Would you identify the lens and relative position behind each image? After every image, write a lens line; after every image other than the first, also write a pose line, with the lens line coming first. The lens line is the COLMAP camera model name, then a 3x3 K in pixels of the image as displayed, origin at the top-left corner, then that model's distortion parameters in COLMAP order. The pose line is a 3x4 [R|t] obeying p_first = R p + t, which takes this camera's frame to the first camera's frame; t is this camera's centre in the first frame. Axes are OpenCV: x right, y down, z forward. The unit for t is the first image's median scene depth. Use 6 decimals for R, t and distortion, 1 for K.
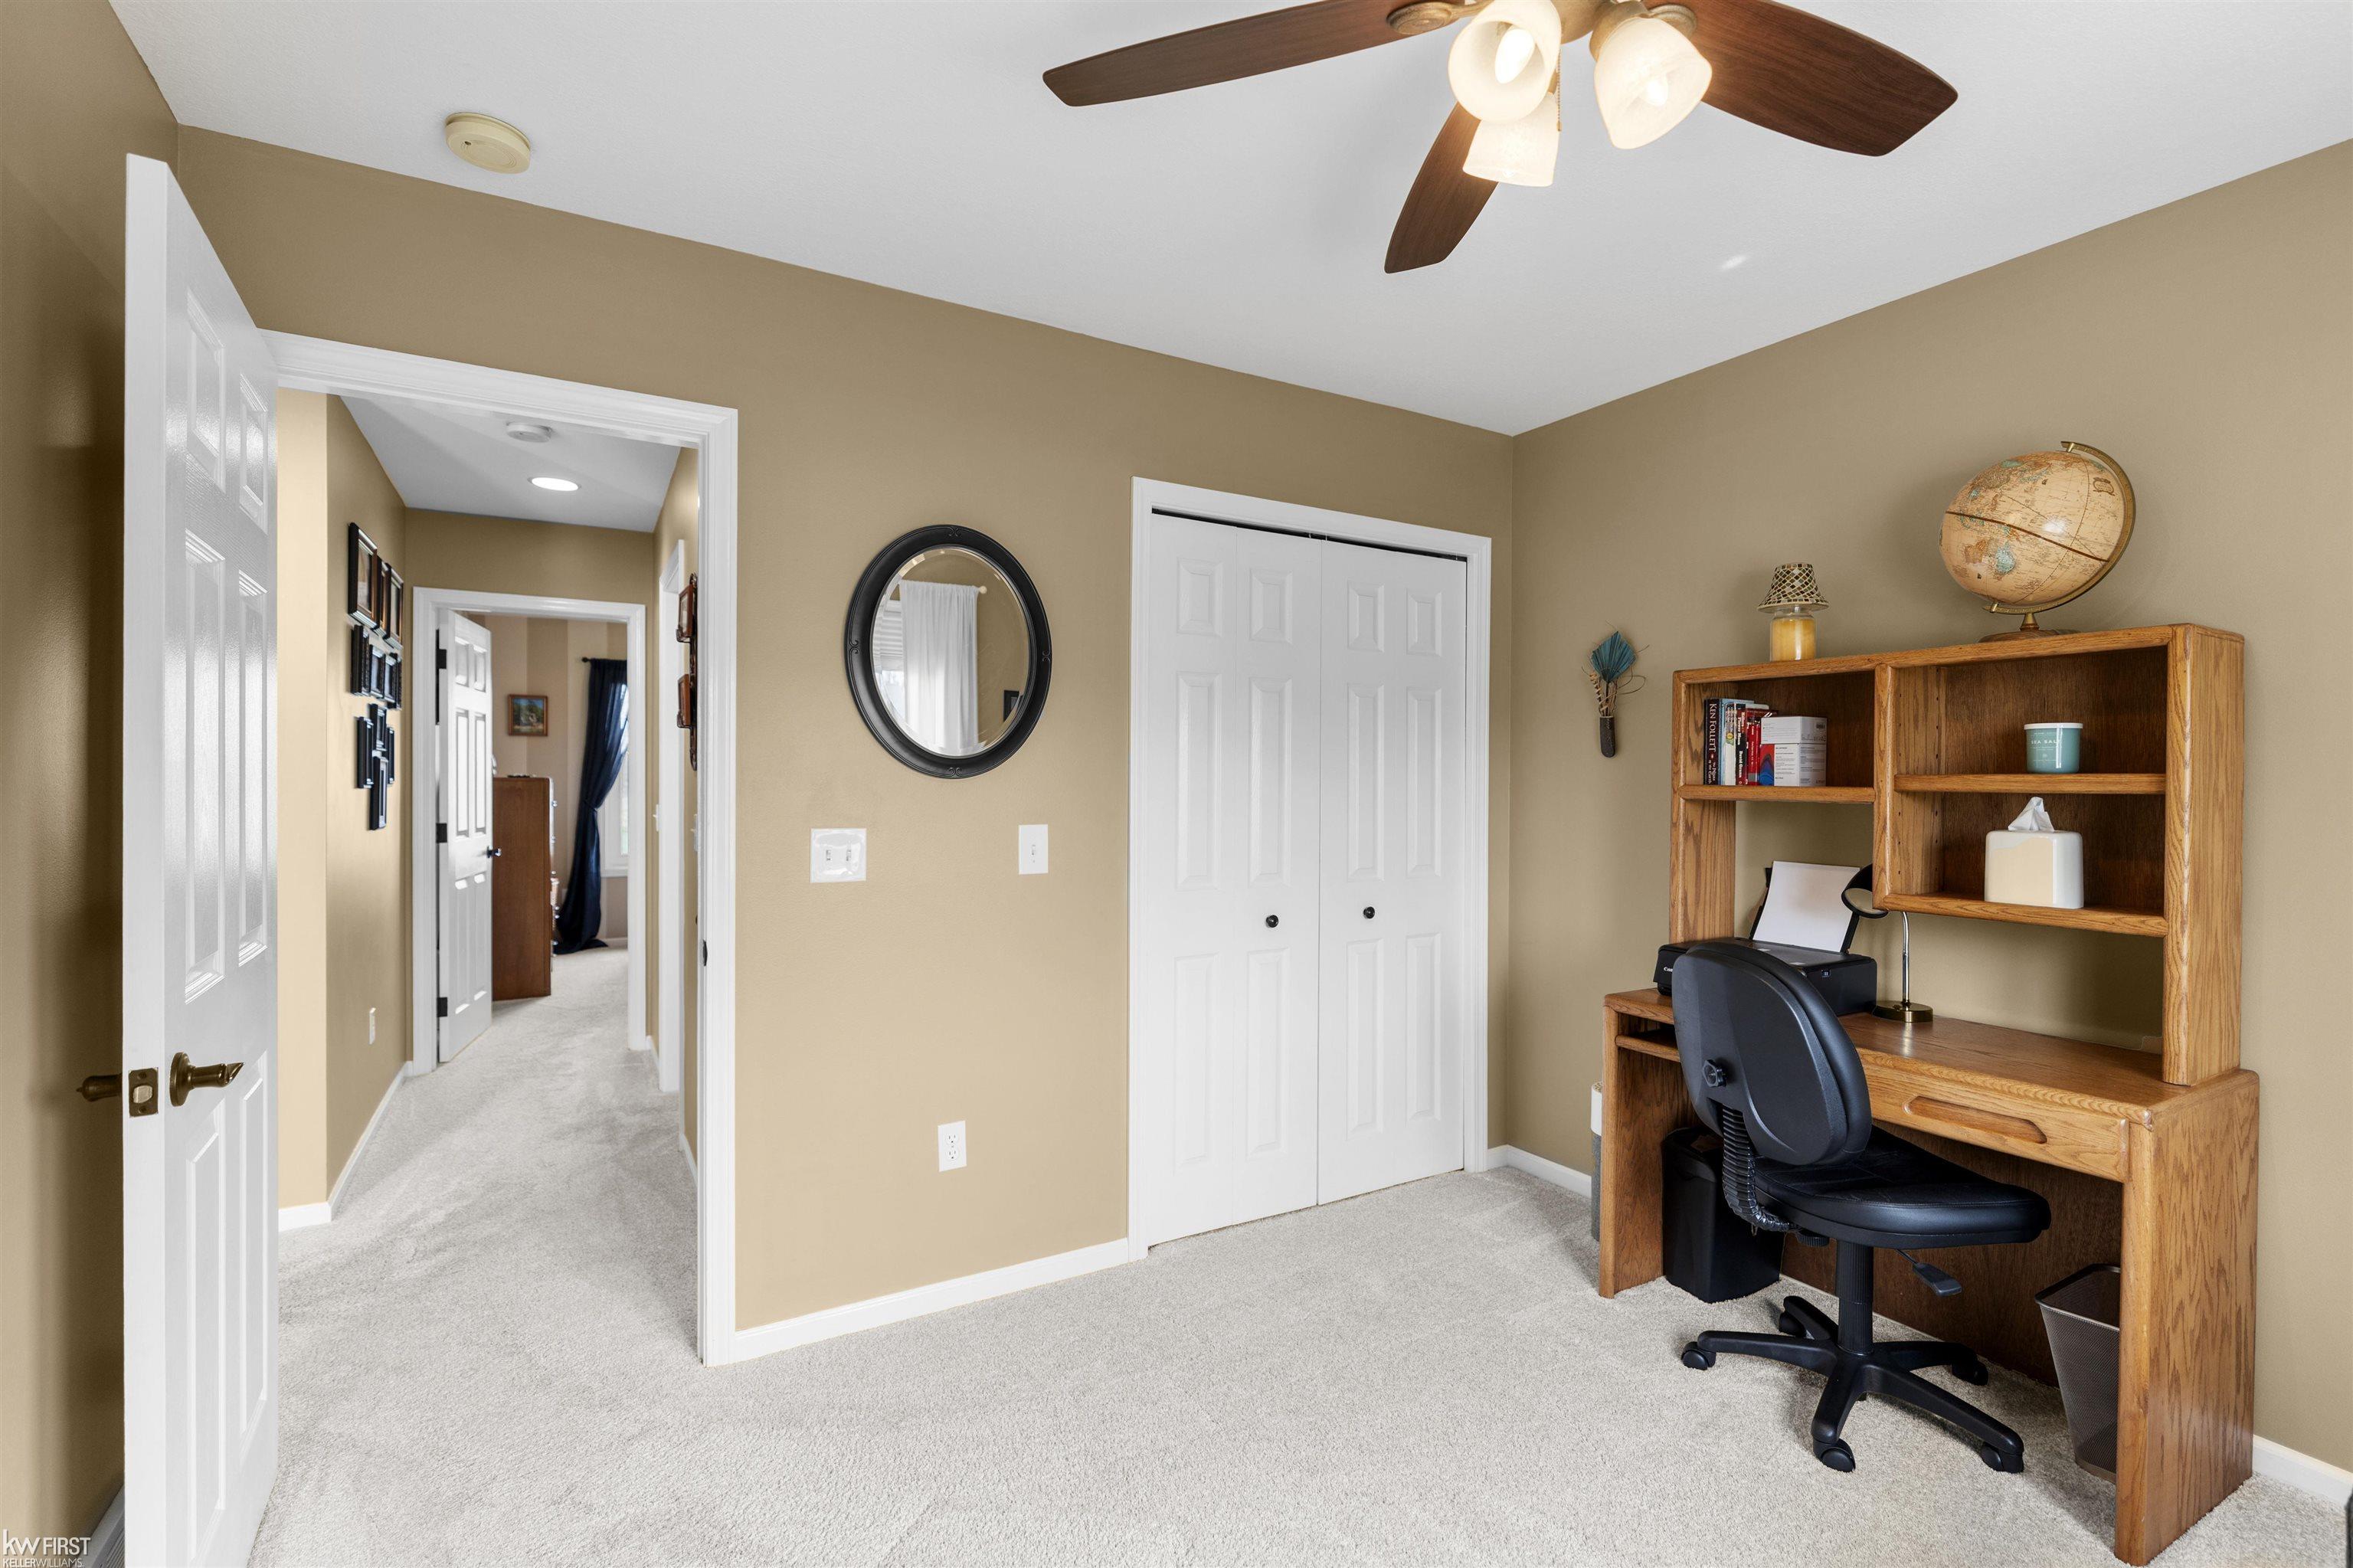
lens RADIAL K [[1083.3, 0, 1176.5], [0, 1083.3, 784.0], [0, 0, 1]] dist [-0.006281, 0.000879]
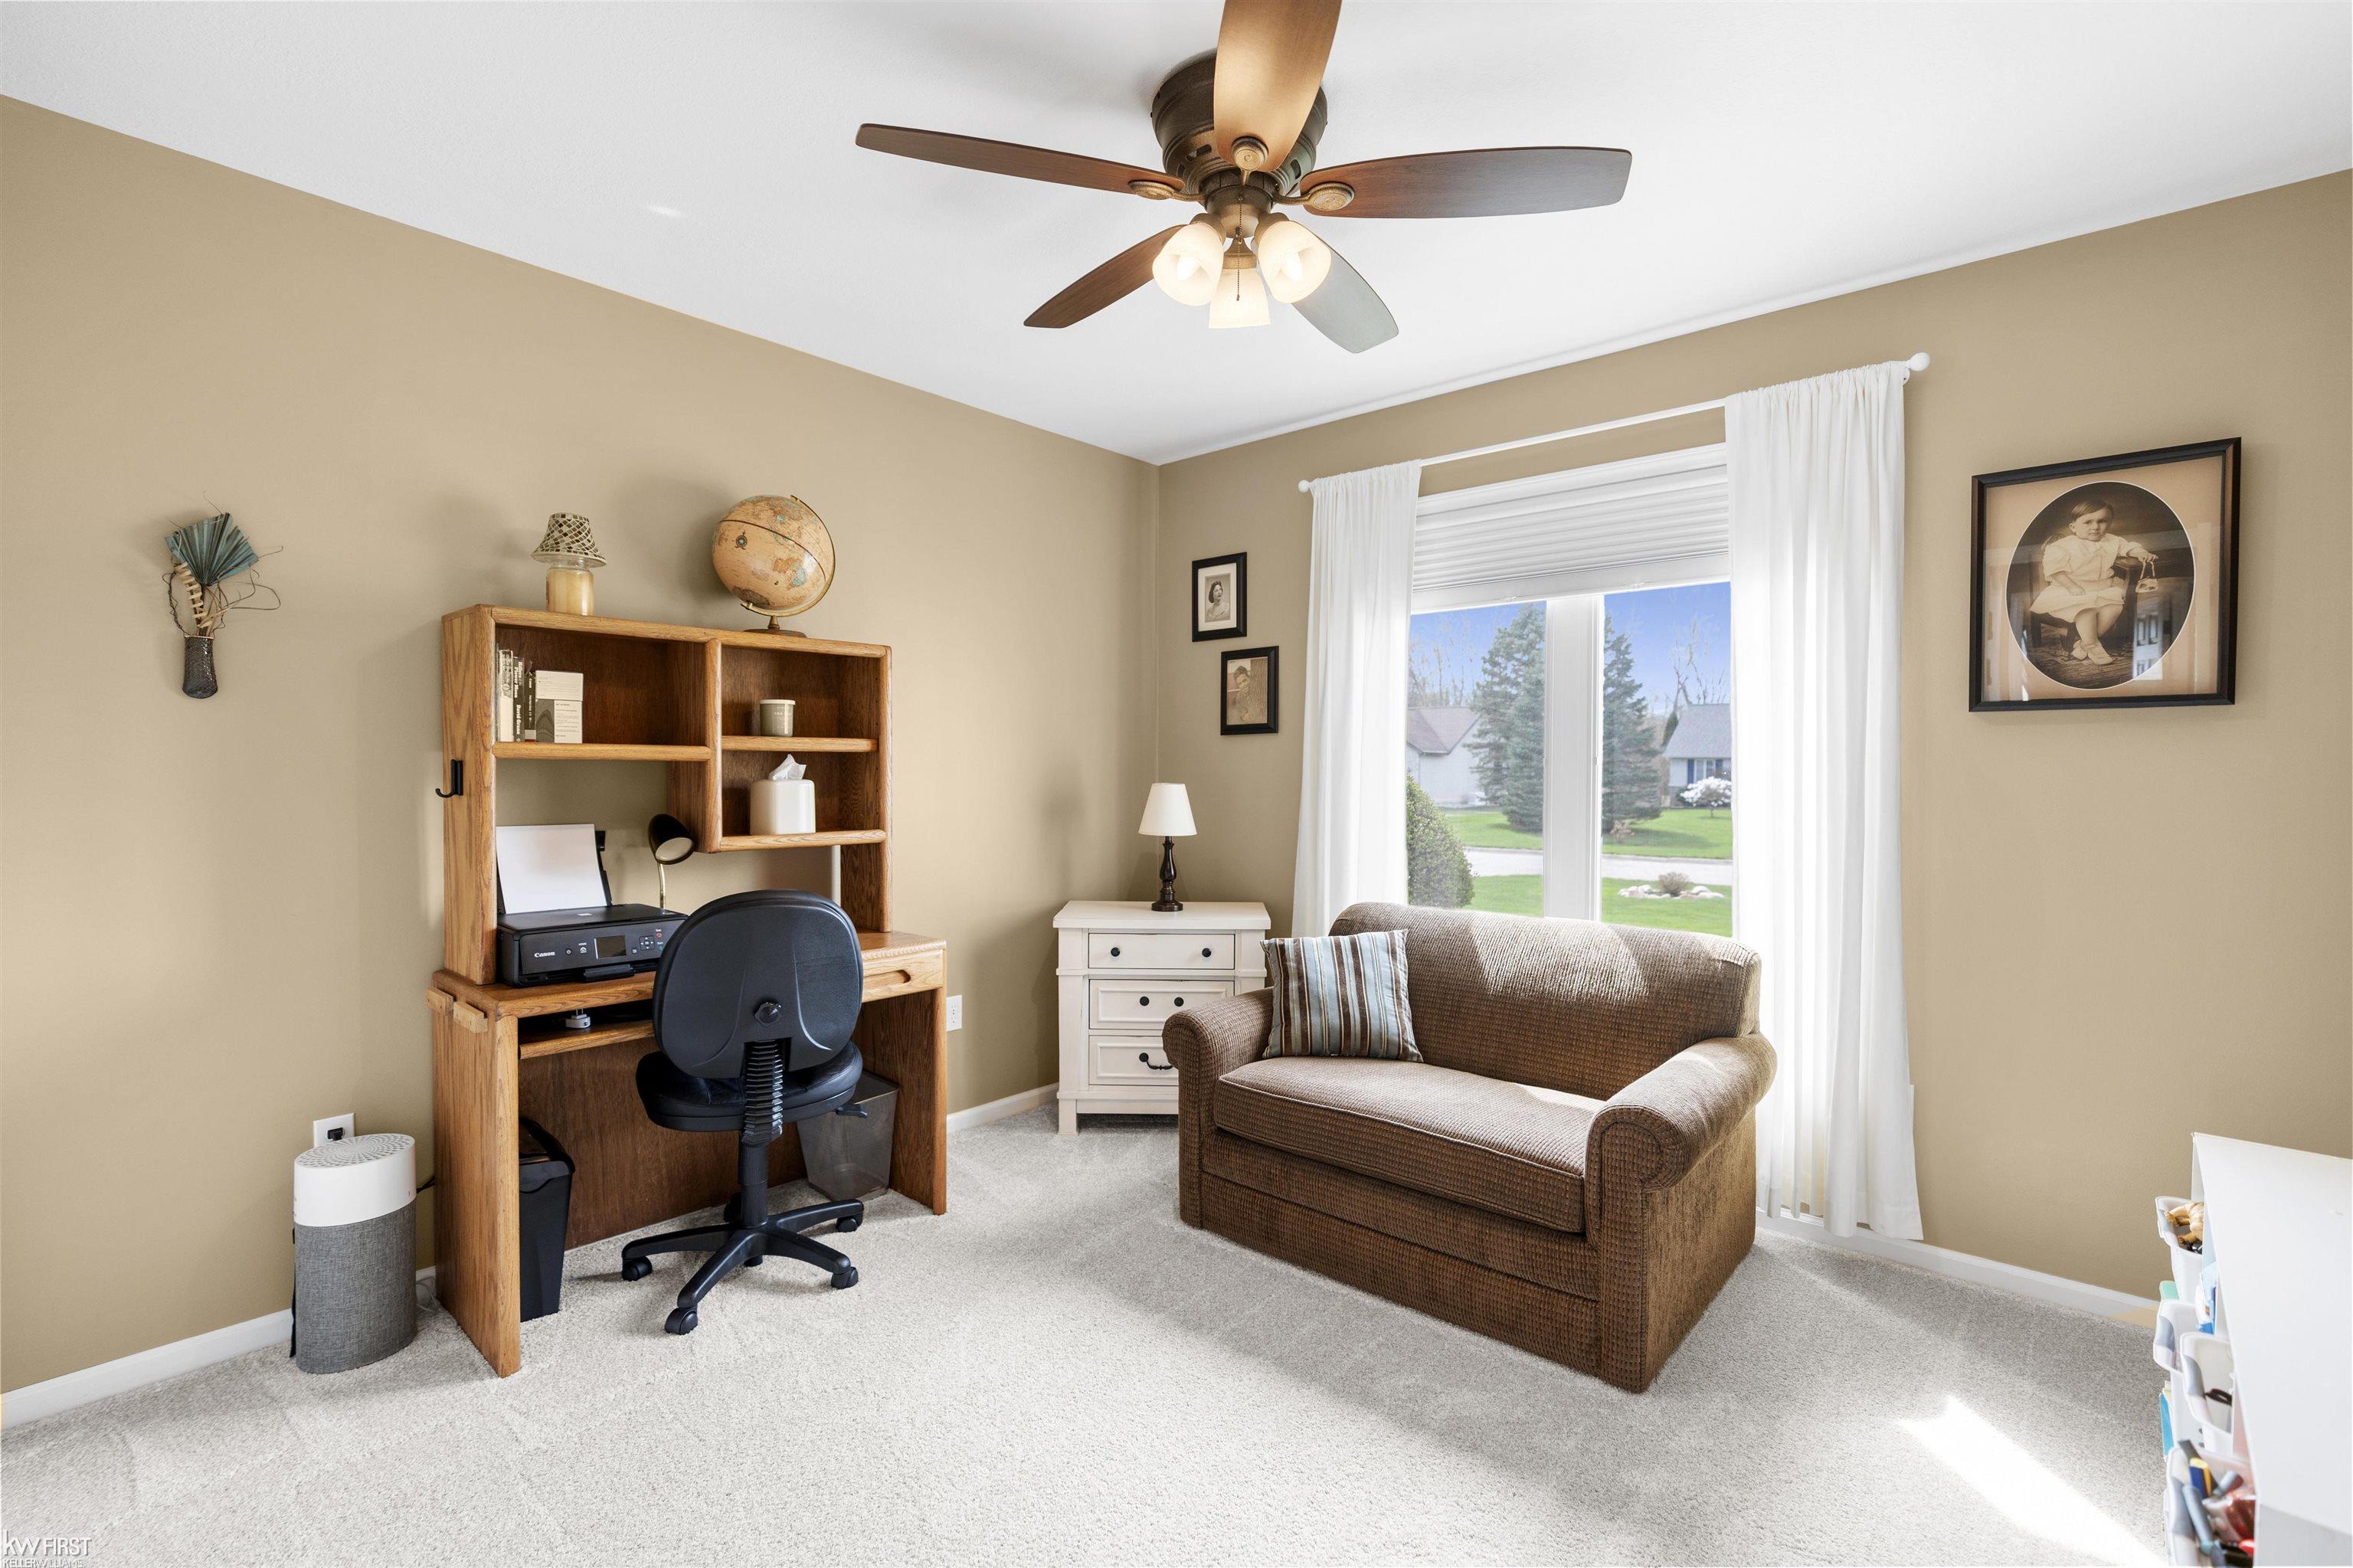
lens RADIAL K [[1069.8, 0, 1217.5], [0, 1069.8, 736.2], [0, 0, 1]] dist [-0.010904, 0.004779]
pose [[-0.345283, 0.012886, 0.938410, -0.540381], [-0.009524, 0.999806, -0.017233, 0.006052], [-0.938450, -0.014888, -0.345093, 0.781919]]
